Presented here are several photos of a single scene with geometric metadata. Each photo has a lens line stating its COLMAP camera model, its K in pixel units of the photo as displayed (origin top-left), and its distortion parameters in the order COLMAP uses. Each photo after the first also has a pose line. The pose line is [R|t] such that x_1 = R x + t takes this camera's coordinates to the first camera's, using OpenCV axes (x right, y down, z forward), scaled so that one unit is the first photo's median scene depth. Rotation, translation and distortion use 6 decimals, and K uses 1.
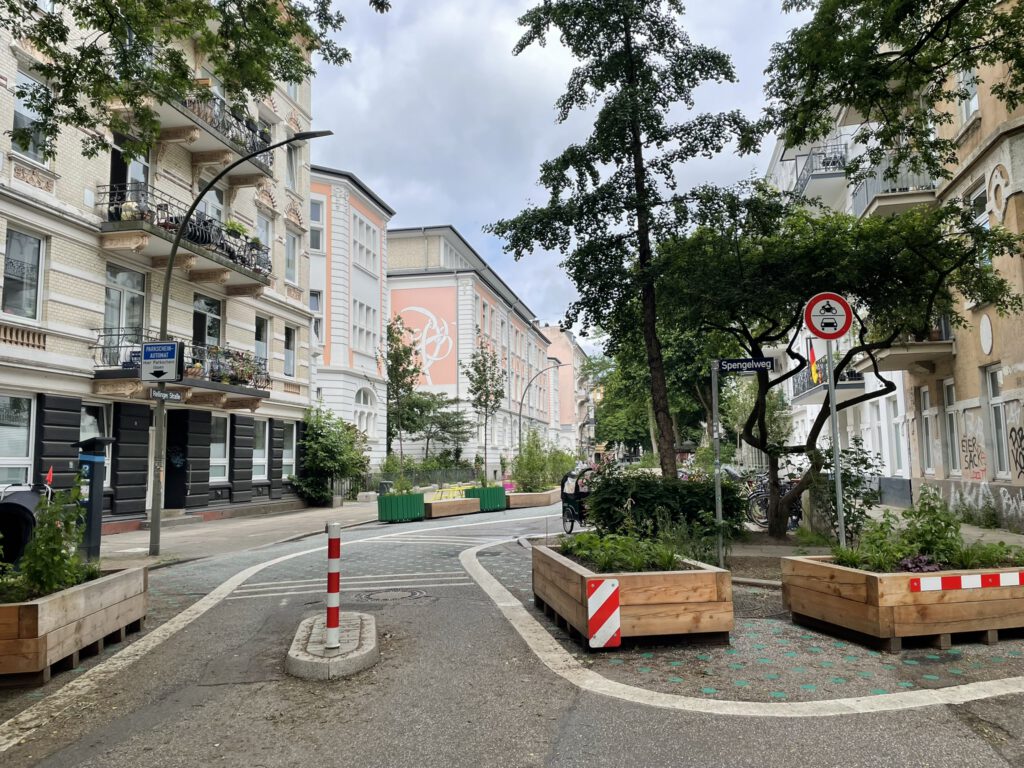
lens RADIAL K [[779.9, 0, 512.0], [0, 779.9, 384.0], [0, 0, 1]] dist [-0.004161, -0.001558]
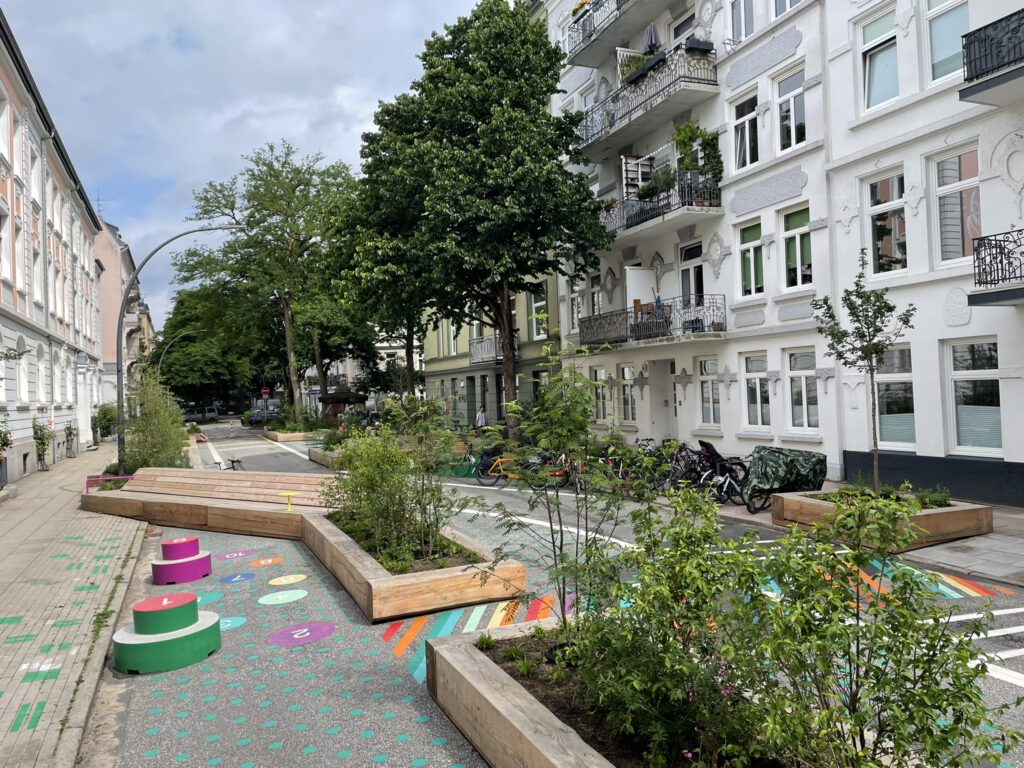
lens RADIAL K [[779.9, 0, 512.0], [0, 779.9, 384.0], [0, 0, 1]] dist [-0.004161, -0.001558]
pose [[0.826709, -0.009296, 0.562553, -0.040465], [-0.033195, 0.997316, 0.065264, 0.023832], [-0.561650, -0.072629, 0.824181, 0.403969]]
